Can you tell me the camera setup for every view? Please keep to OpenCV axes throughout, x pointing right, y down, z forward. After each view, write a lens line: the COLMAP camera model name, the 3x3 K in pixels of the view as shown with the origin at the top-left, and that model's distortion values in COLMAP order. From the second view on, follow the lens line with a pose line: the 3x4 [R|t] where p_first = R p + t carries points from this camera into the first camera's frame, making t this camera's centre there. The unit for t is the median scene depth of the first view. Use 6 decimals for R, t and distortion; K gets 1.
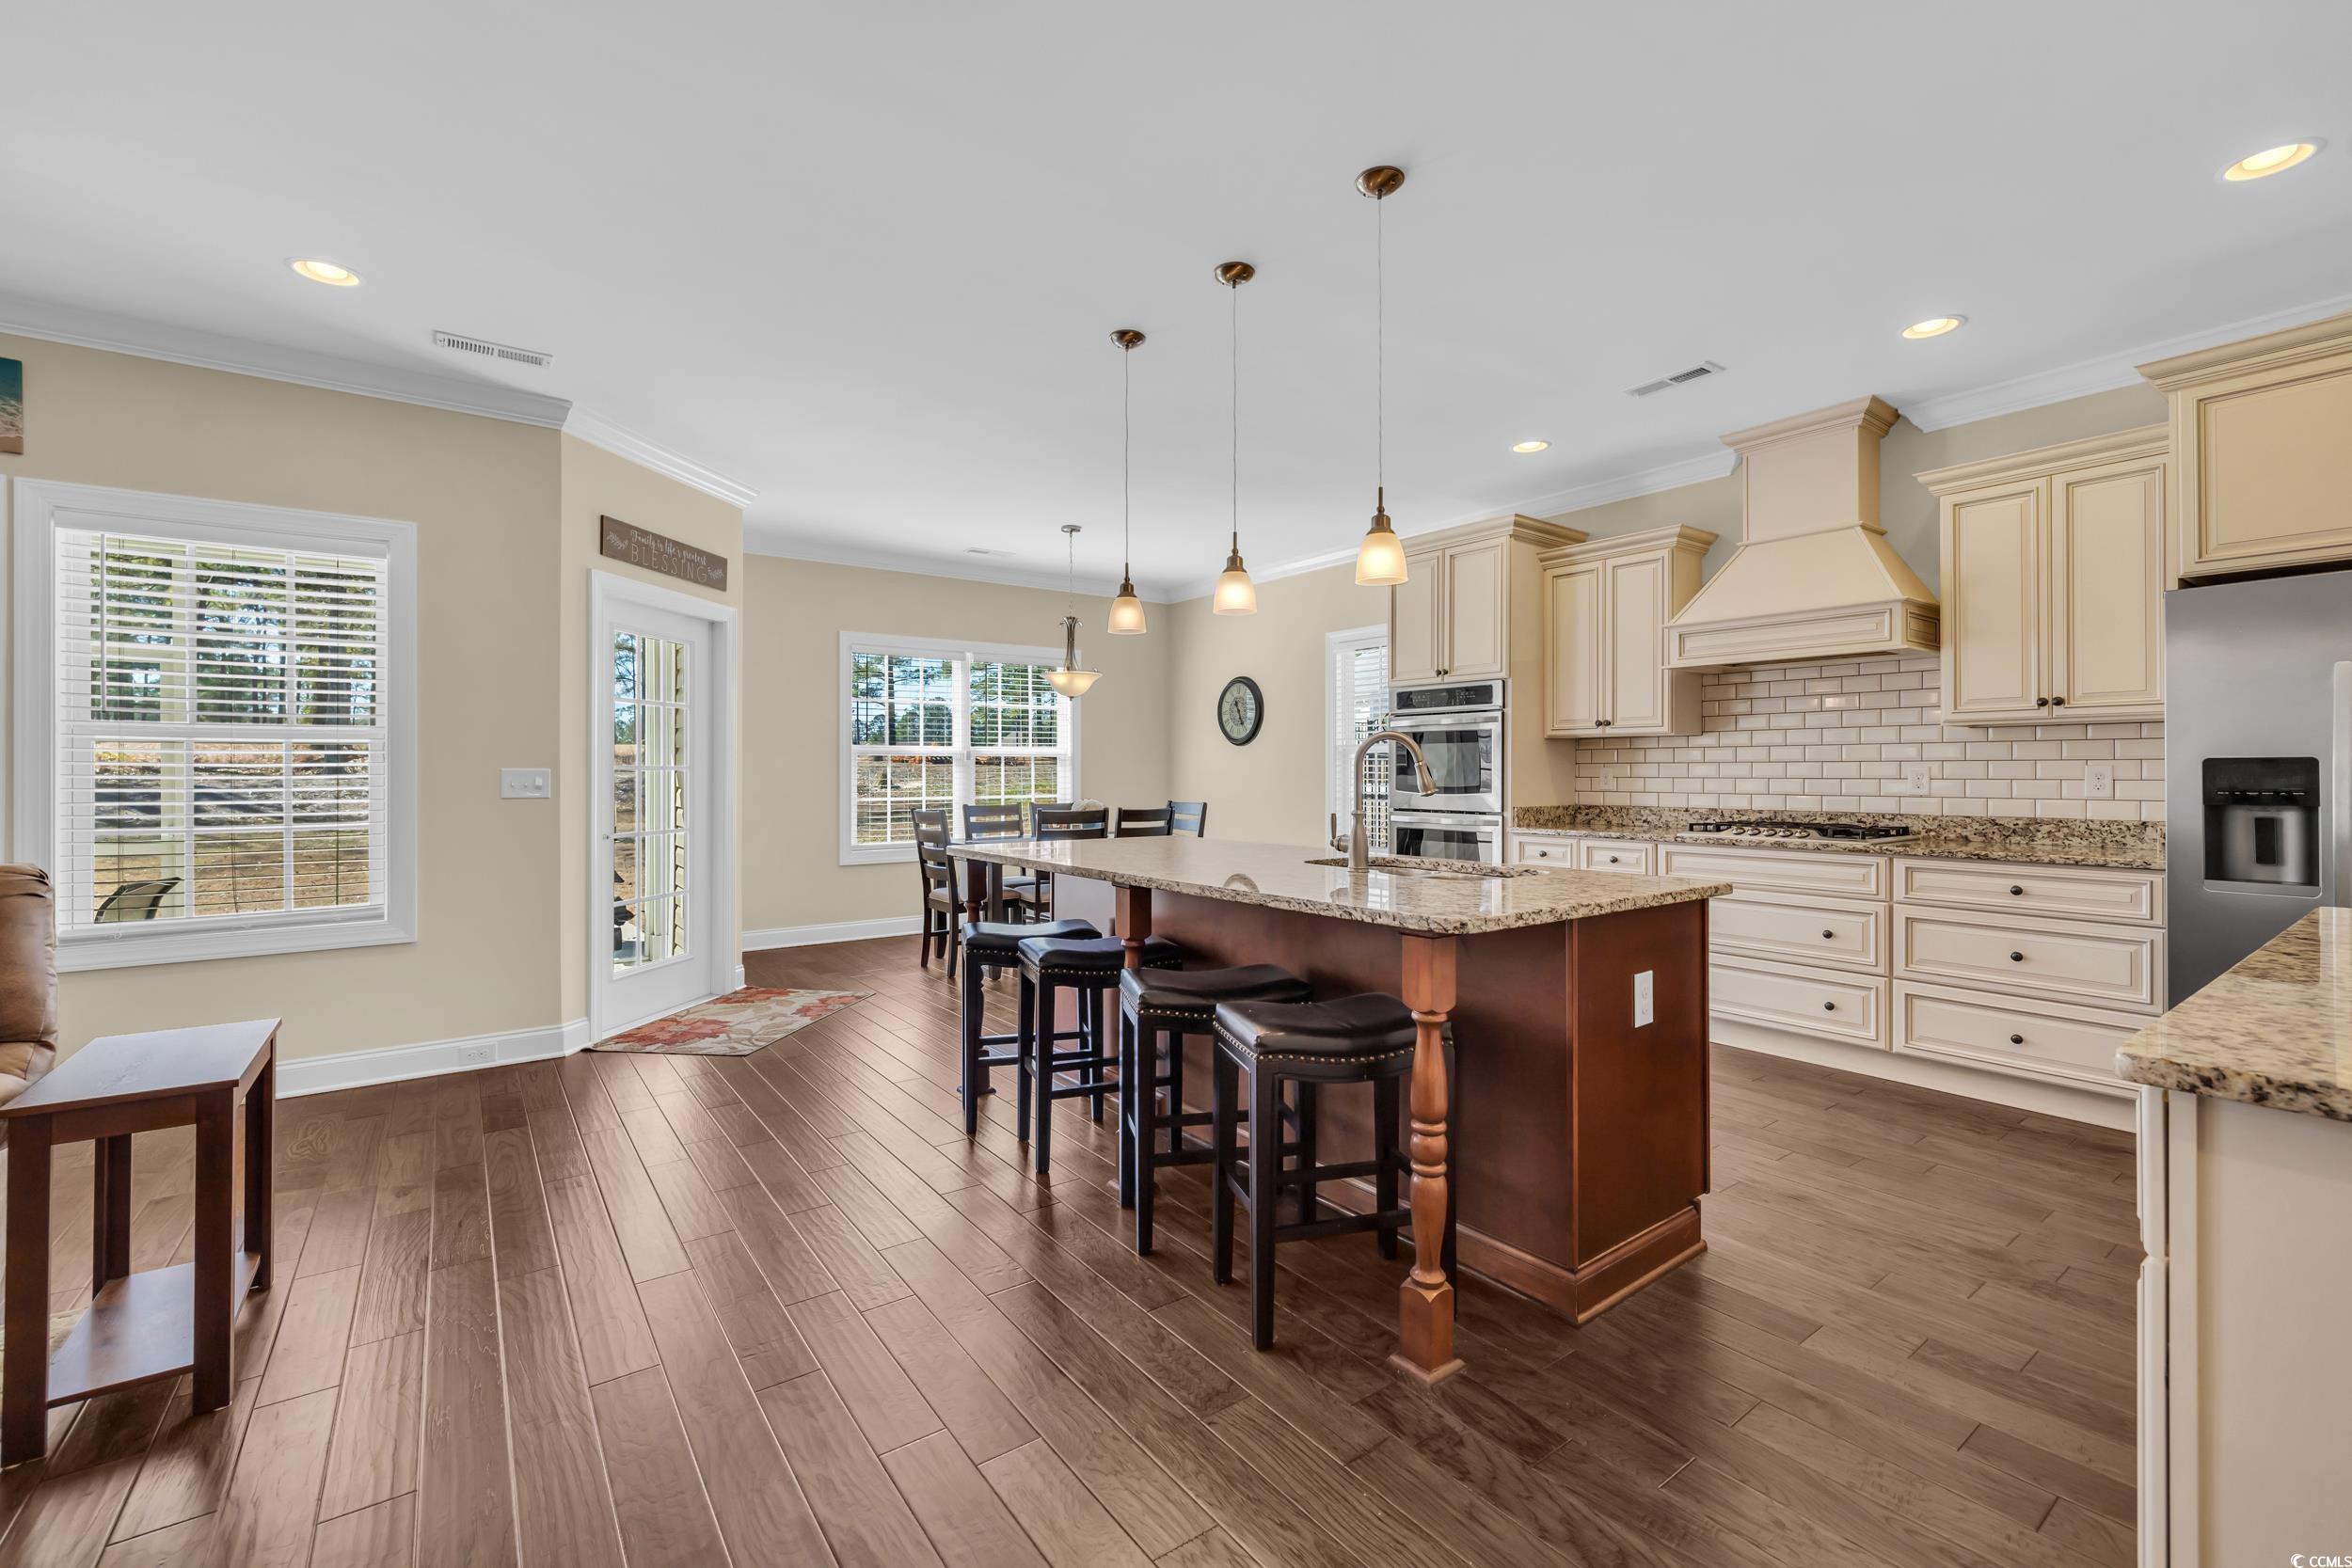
lens RADIAL K [[980.0, 0, 1185.6], [0, 980.0, 764.9], [0, 0, 1]] dist [0.000373, -0.000179]
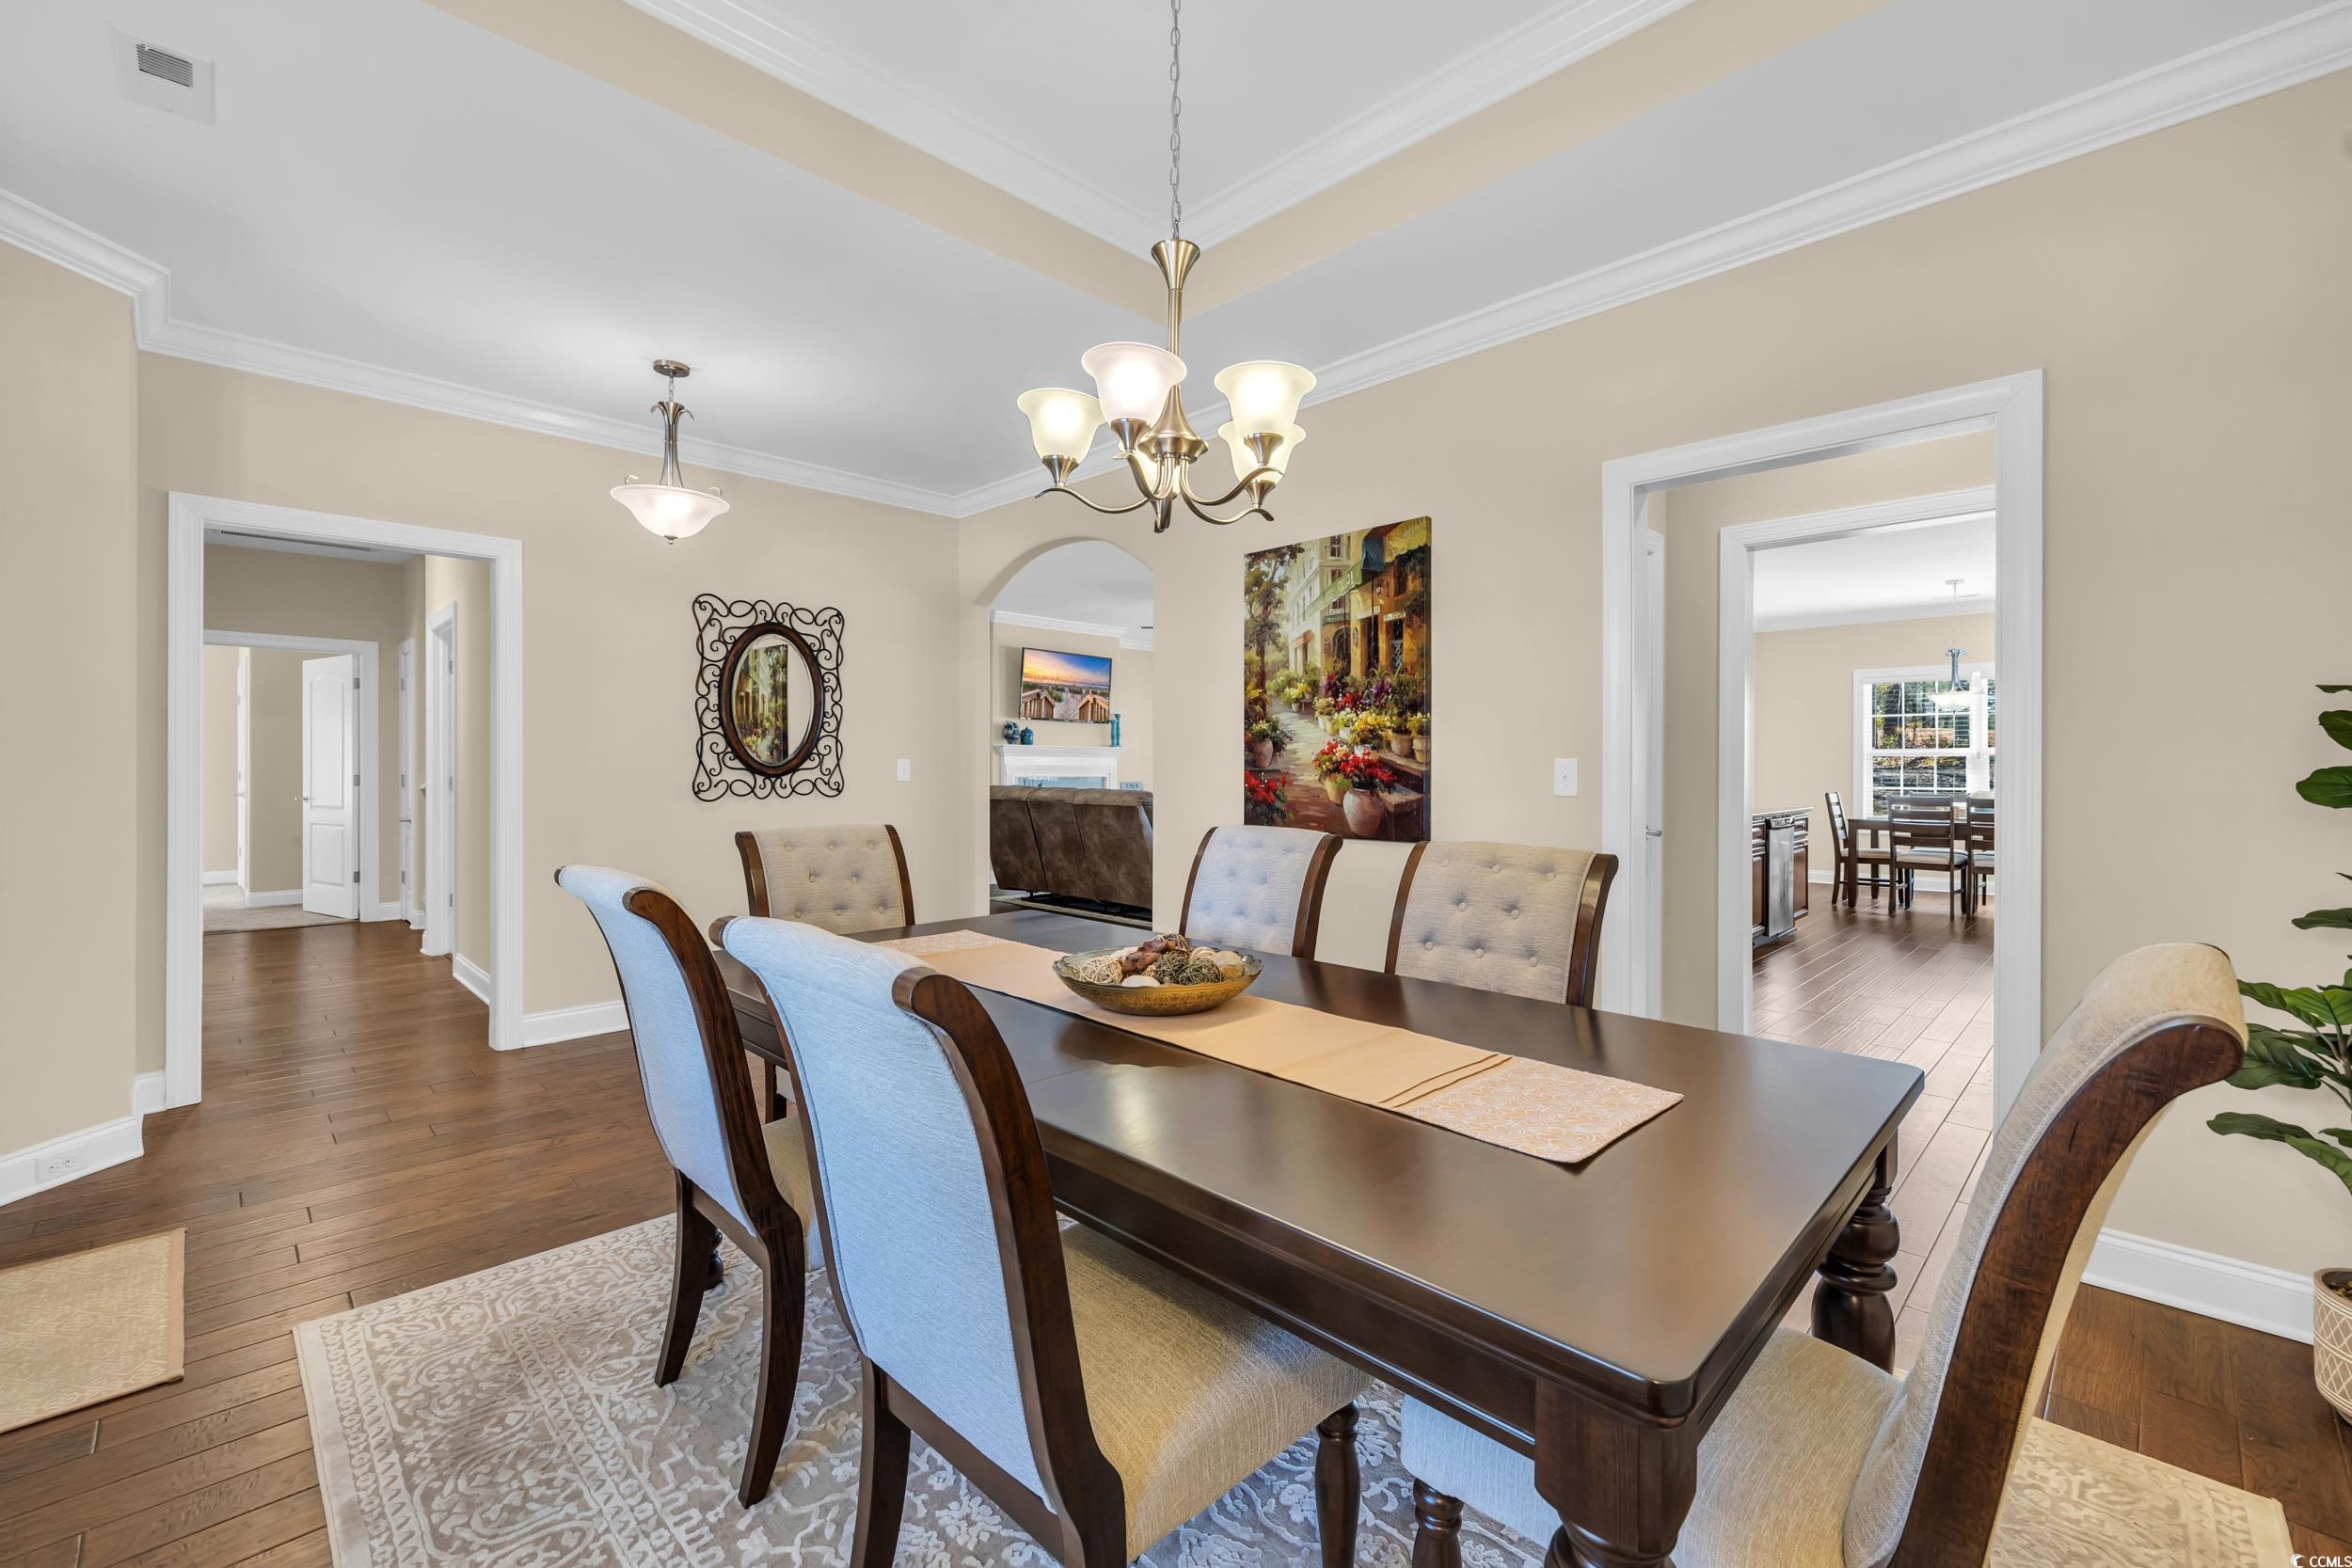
lens RADIAL K [[982.5, 0, 1184.5], [0, 982.5, 766.5], [0, 0, 1]] dist [0.001775, 0.000561]
pose [[0.143698, 0.005305, -0.989607, 1.363408], [0.004562, 0.999971, 0.006023, -0.011210], [0.989611, -0.005380, 0.143669, -0.260944]]
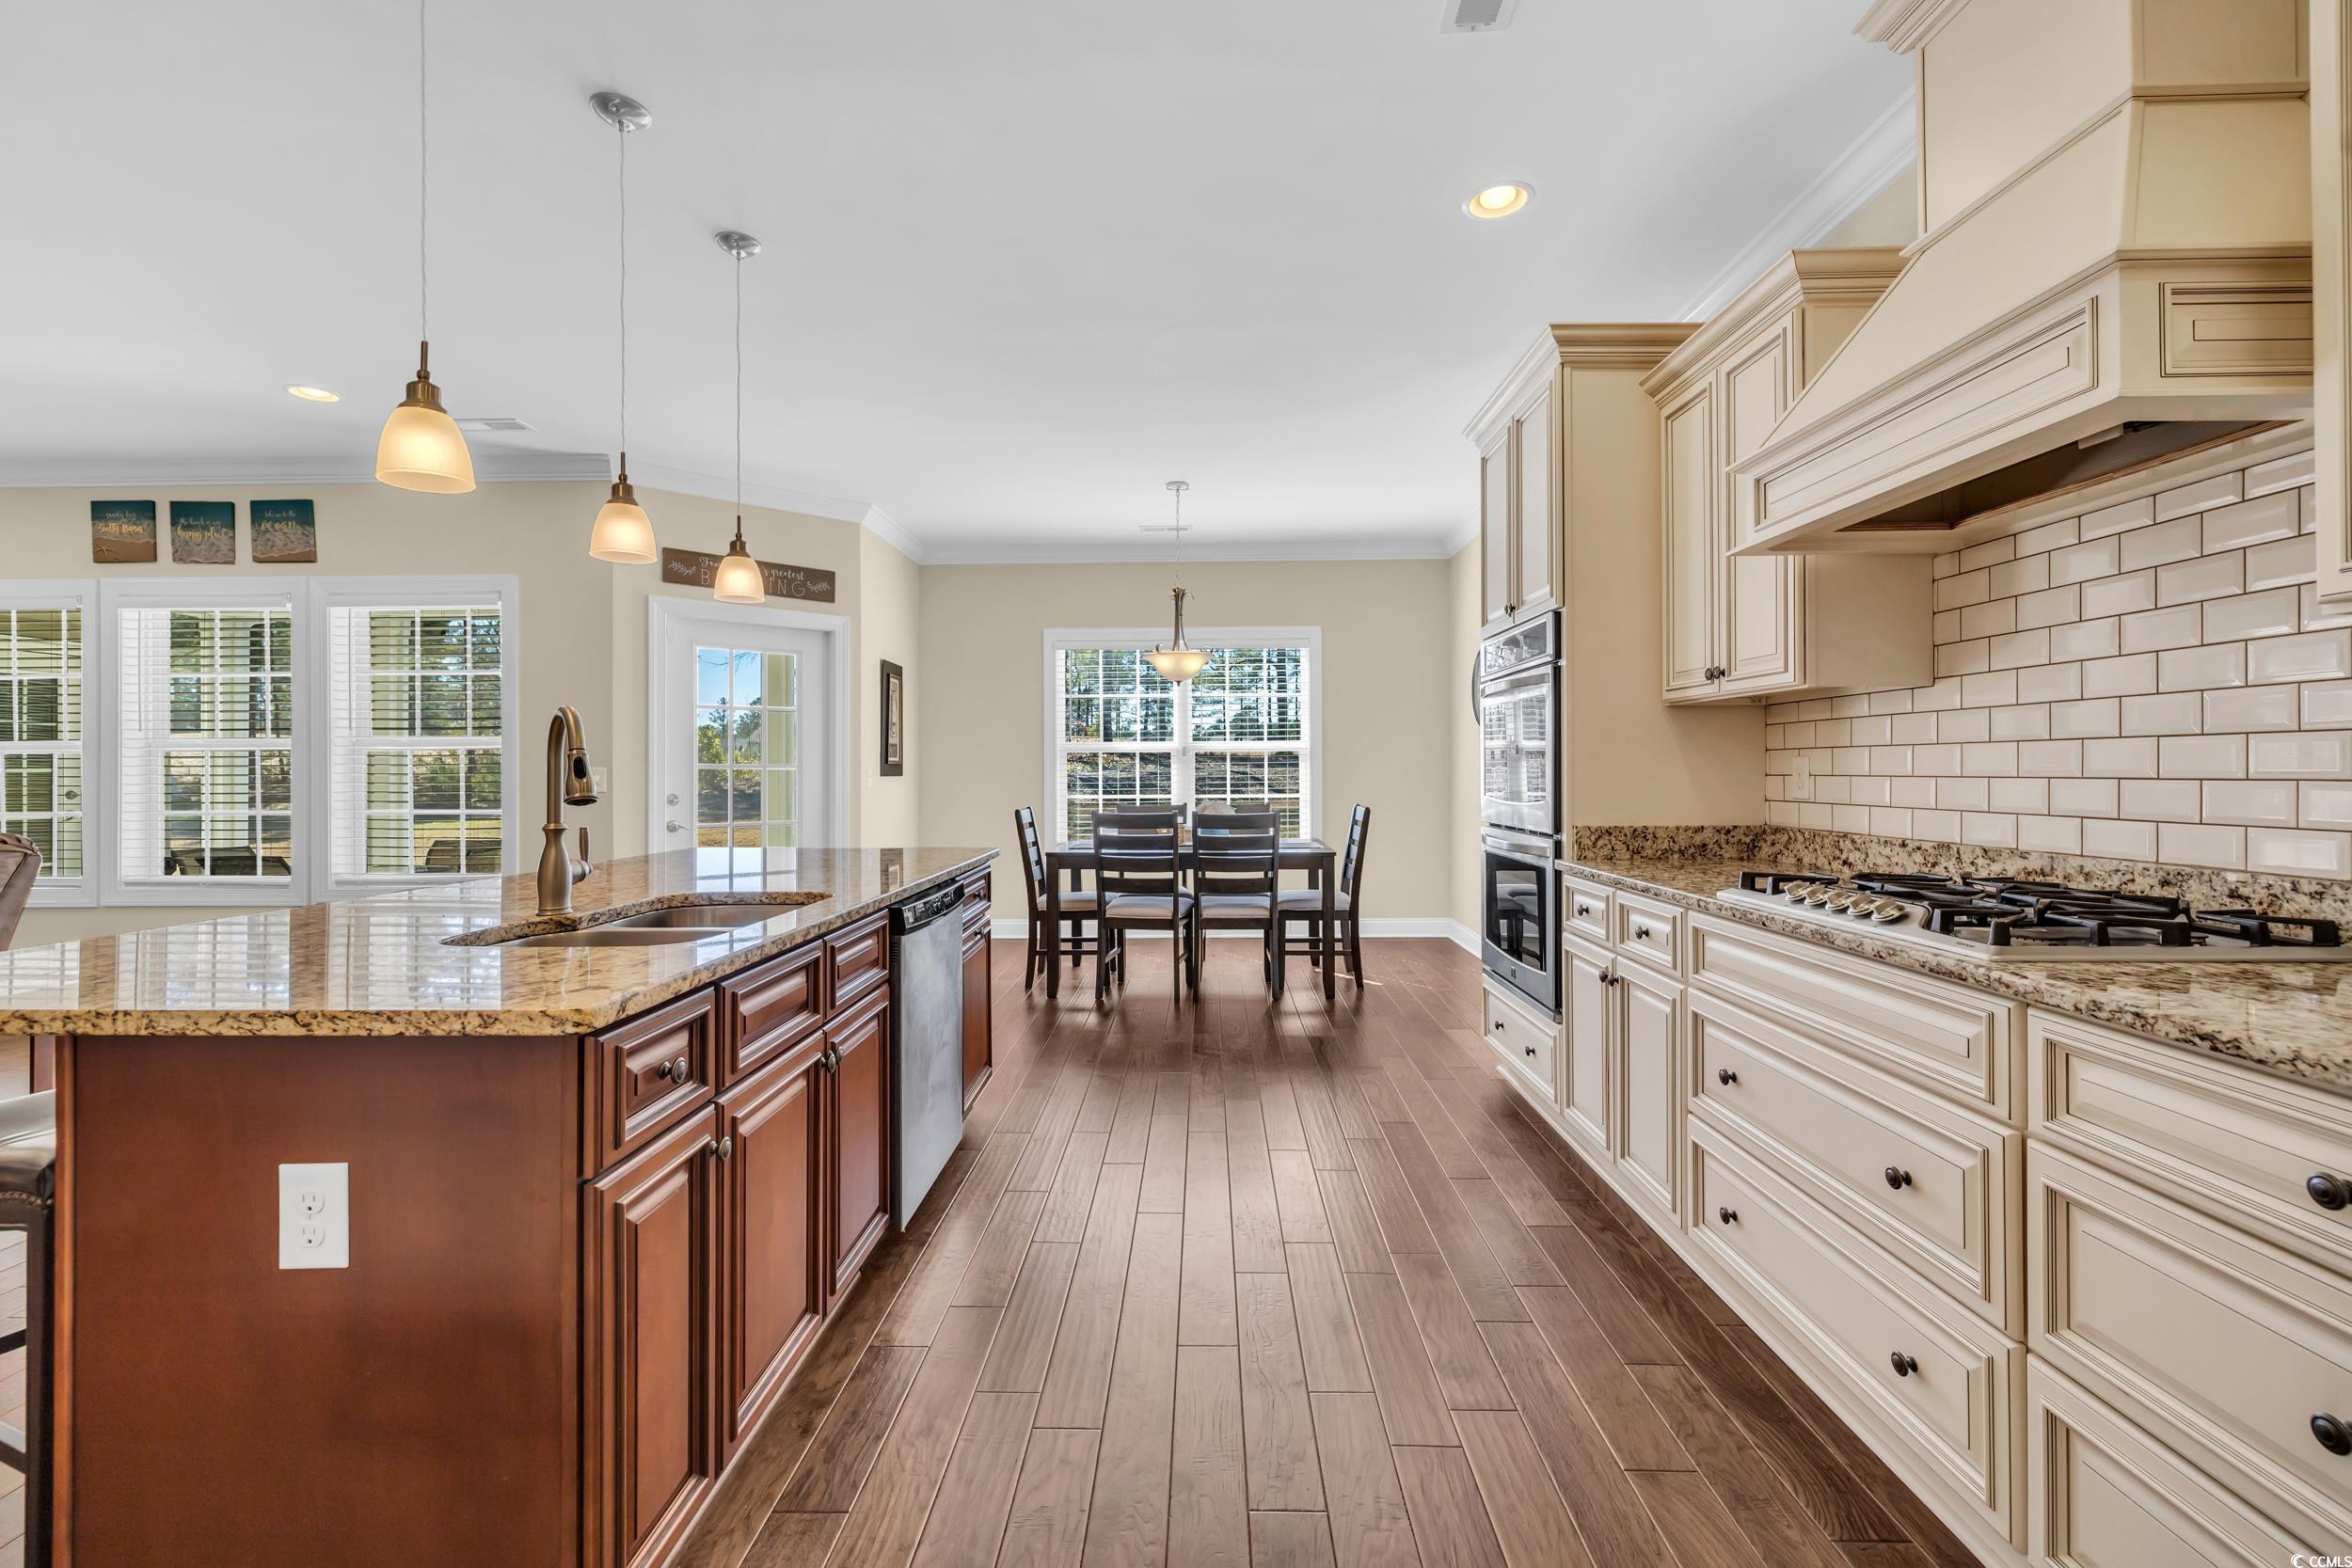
lens RADIAL K [[982.5, 0, 1184.5], [0, 982.5, 766.5], [0, 0, 1]] dist [0.001775, 0.000561]
pose [[0.792435, -0.004967, -0.609936, 0.553136], [0.007563, 0.999970, 0.001683, 0.004971], [0.609910, -0.005946, 0.792449, 0.426389]]
